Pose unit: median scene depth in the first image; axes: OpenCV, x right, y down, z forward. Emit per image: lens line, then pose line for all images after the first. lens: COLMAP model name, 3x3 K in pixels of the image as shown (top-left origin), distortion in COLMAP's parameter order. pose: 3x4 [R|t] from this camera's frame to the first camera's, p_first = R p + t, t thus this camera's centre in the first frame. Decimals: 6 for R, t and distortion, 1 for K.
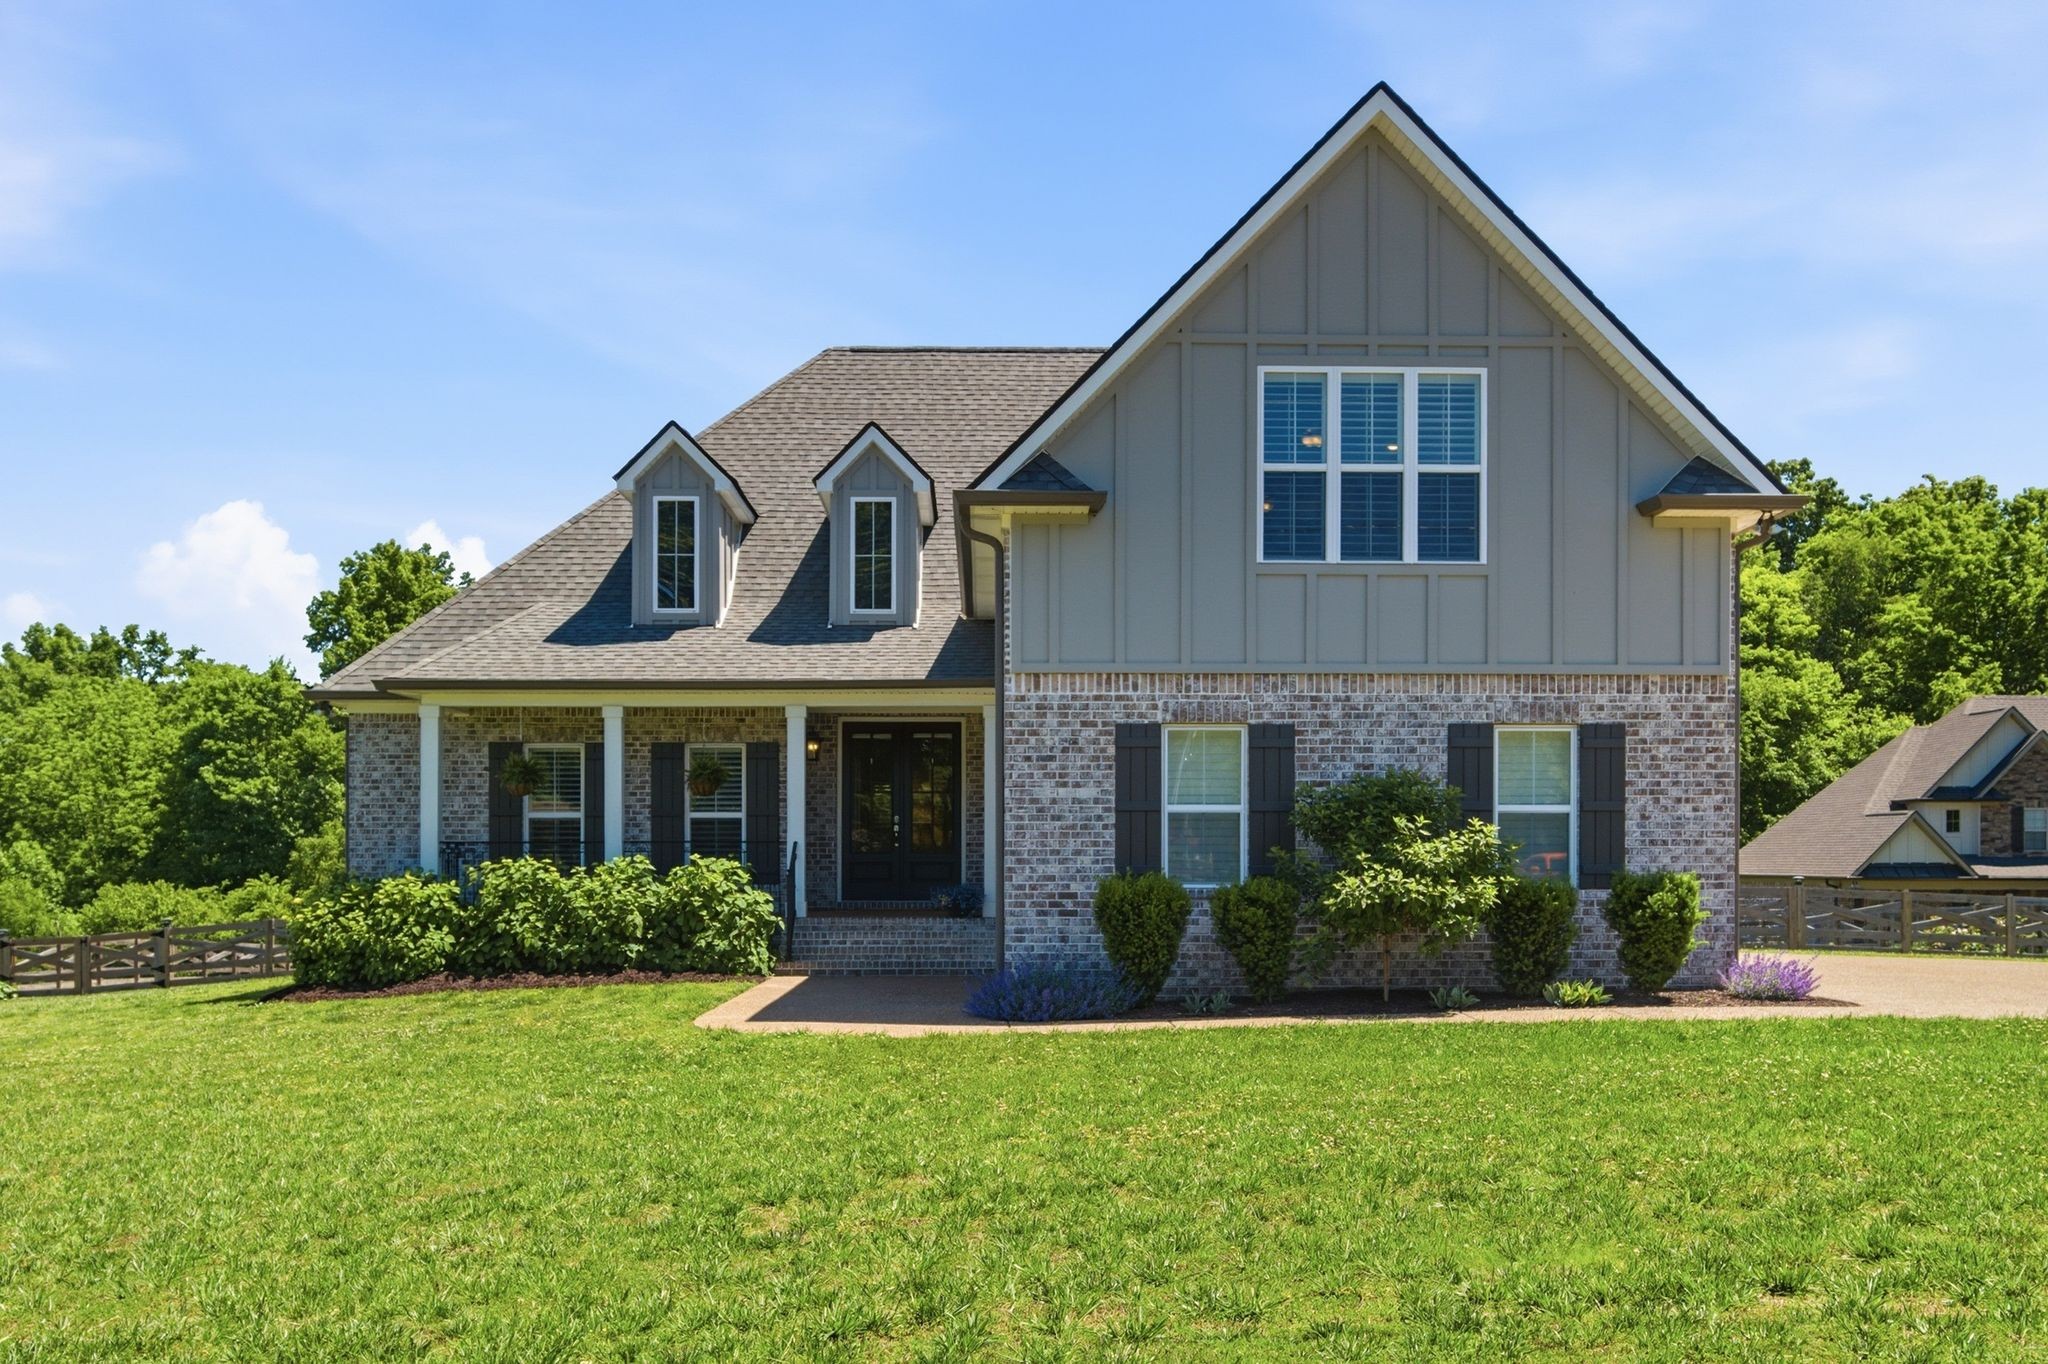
lens RADIAL K [[1844.8, 0, 1023.6], [0, 1844.8, 863.9], [0, 0, 1]] dist [-0.004813, -0.006087]
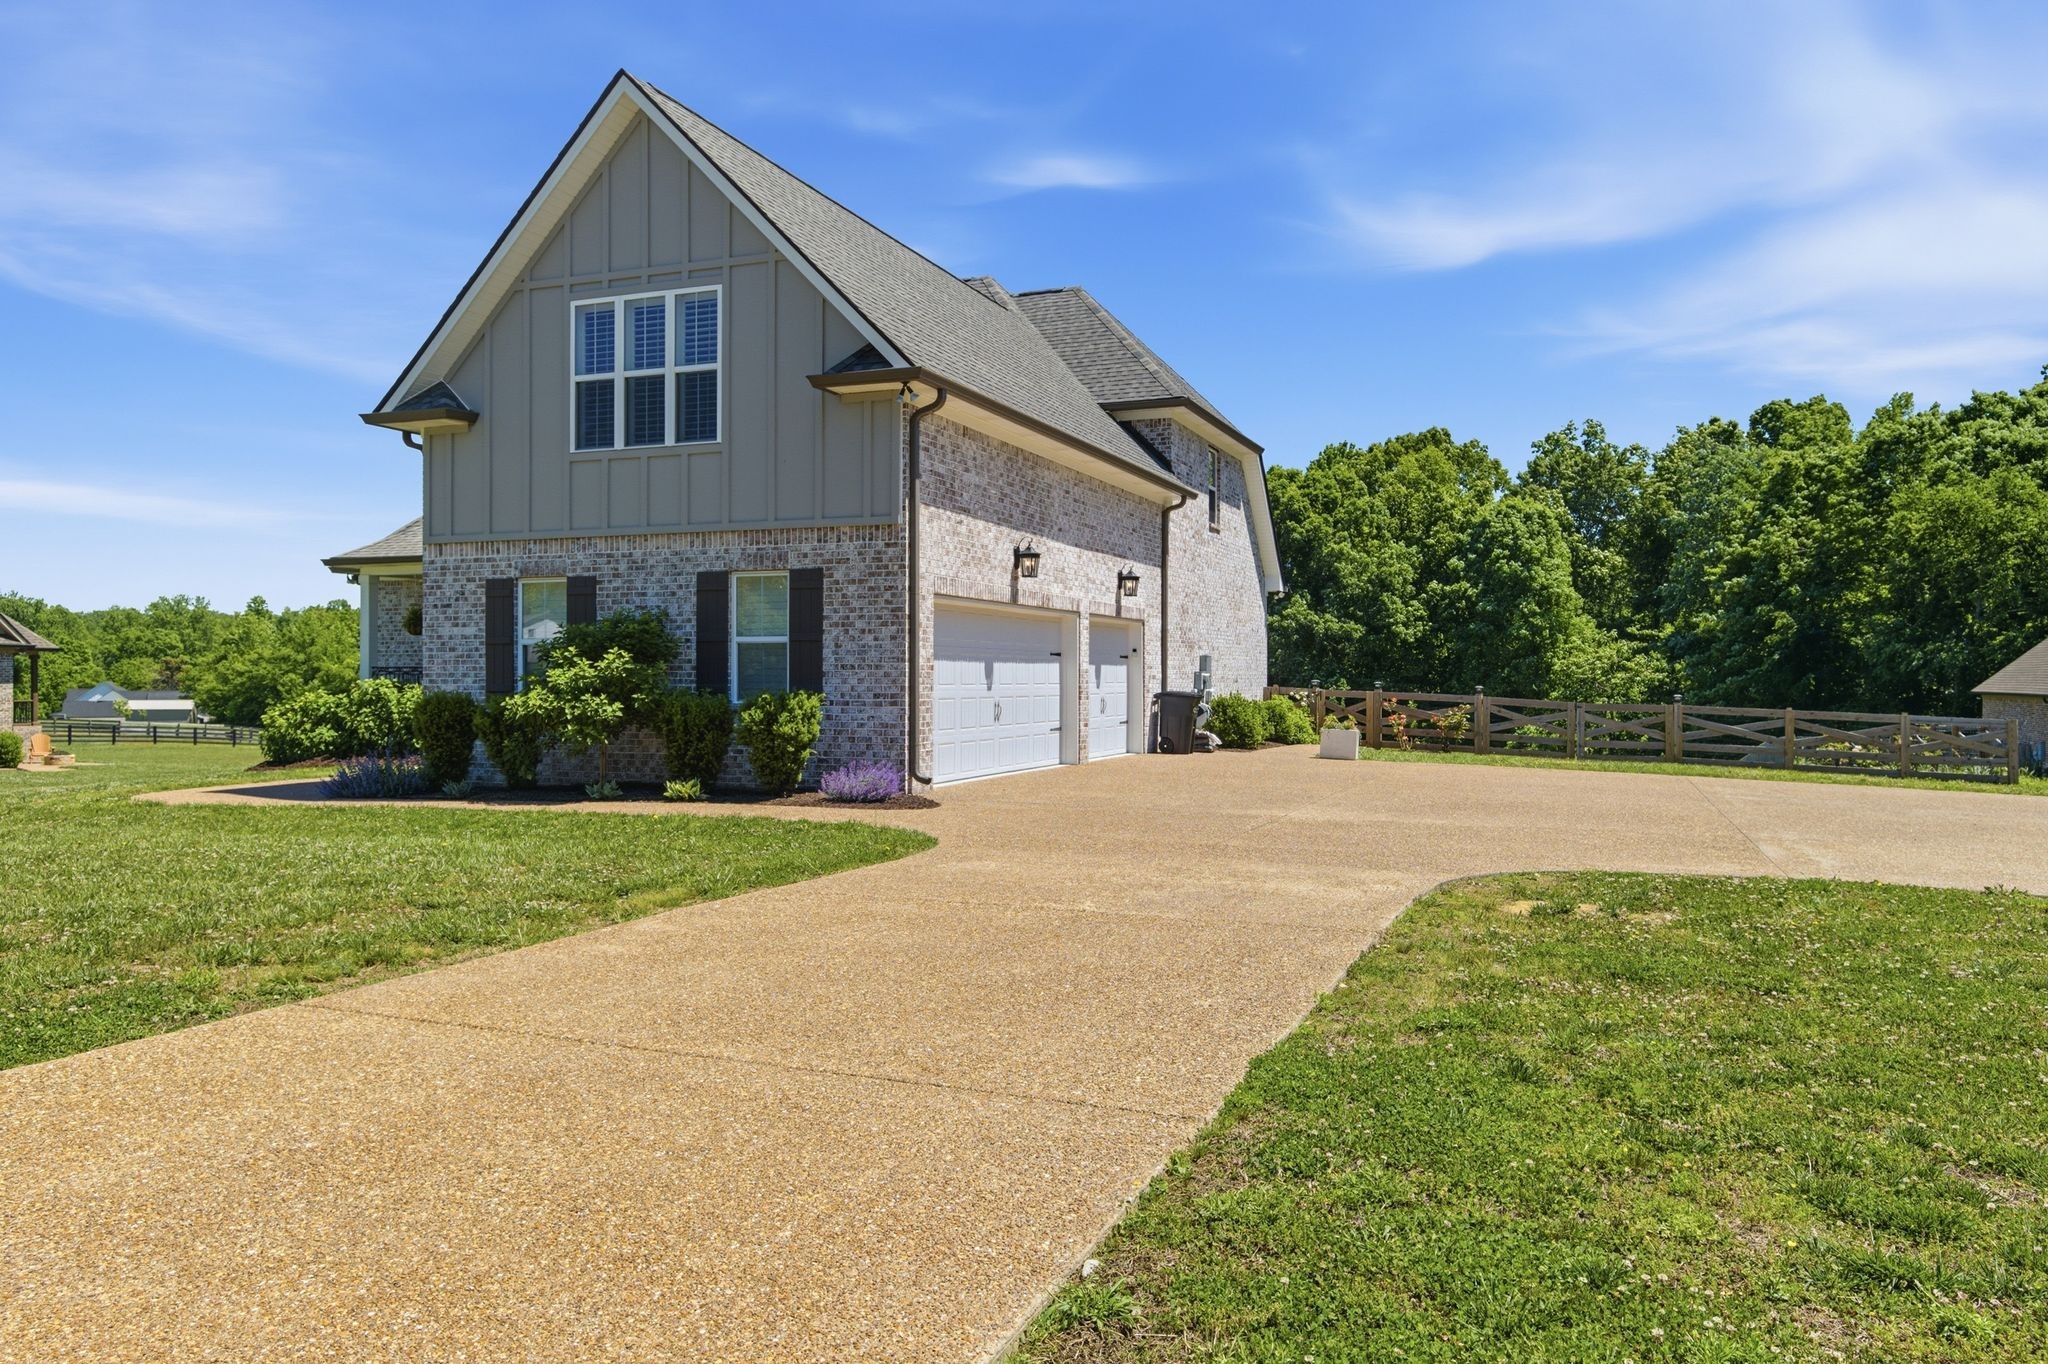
lens RADIAL K [[1417.8, 0, 1025.3], [0, 1417.8, 673.0], [0, 0, 1]] dist [-0.003276, 0.000815]
pose [[0.923496, -0.000209, -0.383608, 0.804198], [-0.001470, 0.999991, -0.004085, -0.004102], [0.383605, 0.004336, 0.923487, 0.198775]]
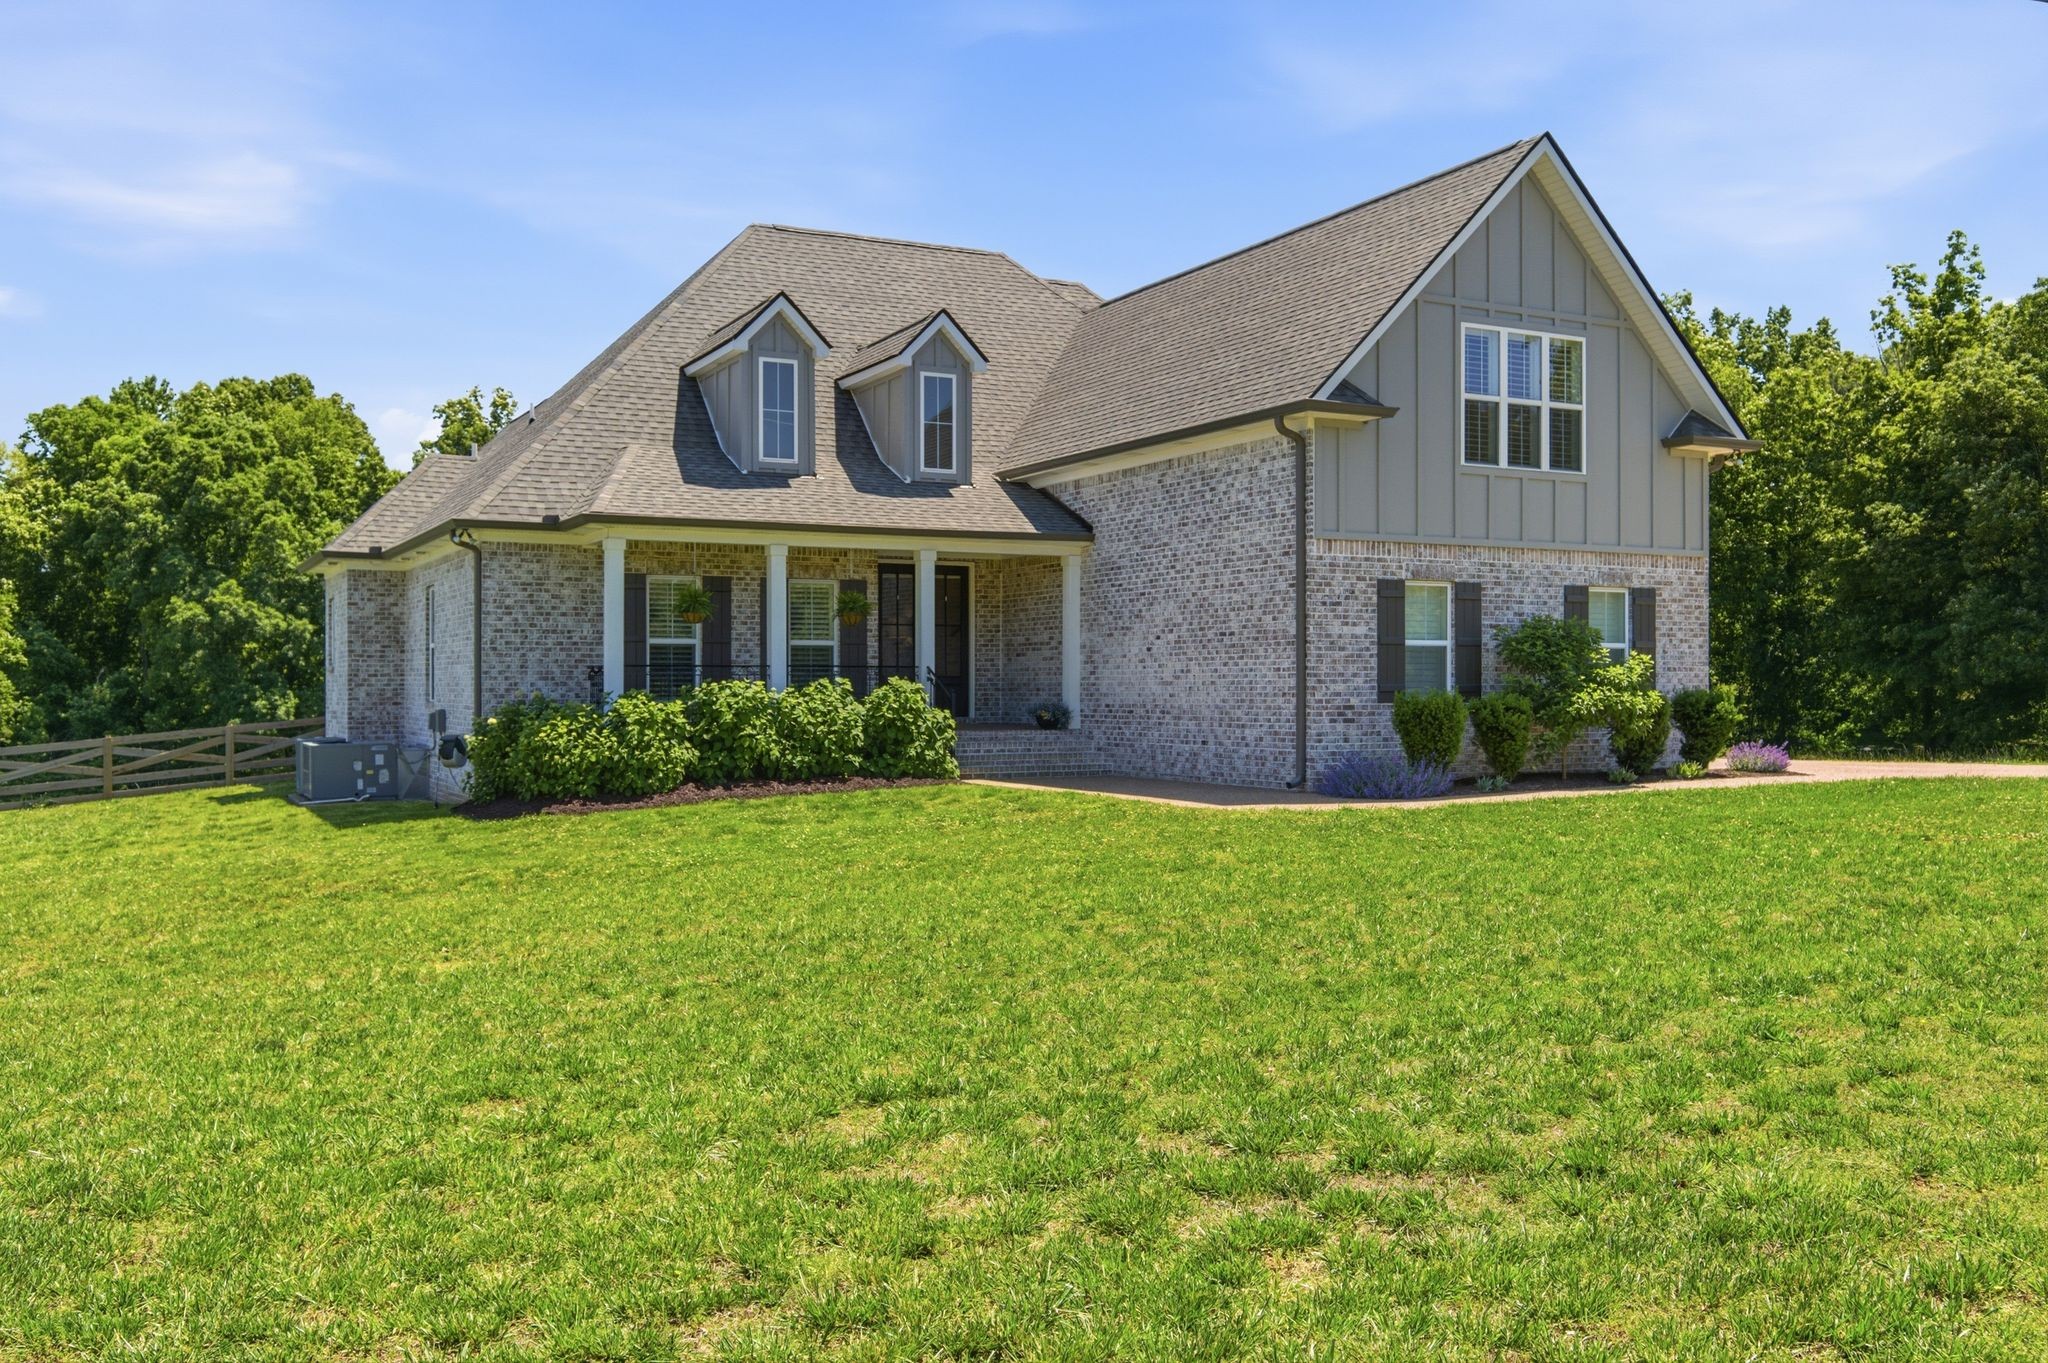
lens RADIAL K [[1747.8, 0, 1024.0], [0, 1747.8, 685.6], [0, 0, 1]] dist [-0.004698, -0.000568]
pose [[0.899795, 0.000200, 0.436313, -0.733870], [0.001789, 0.999990, -0.004148, 0.006301], [-0.436309, 0.004513, 0.899786, -0.031093]]
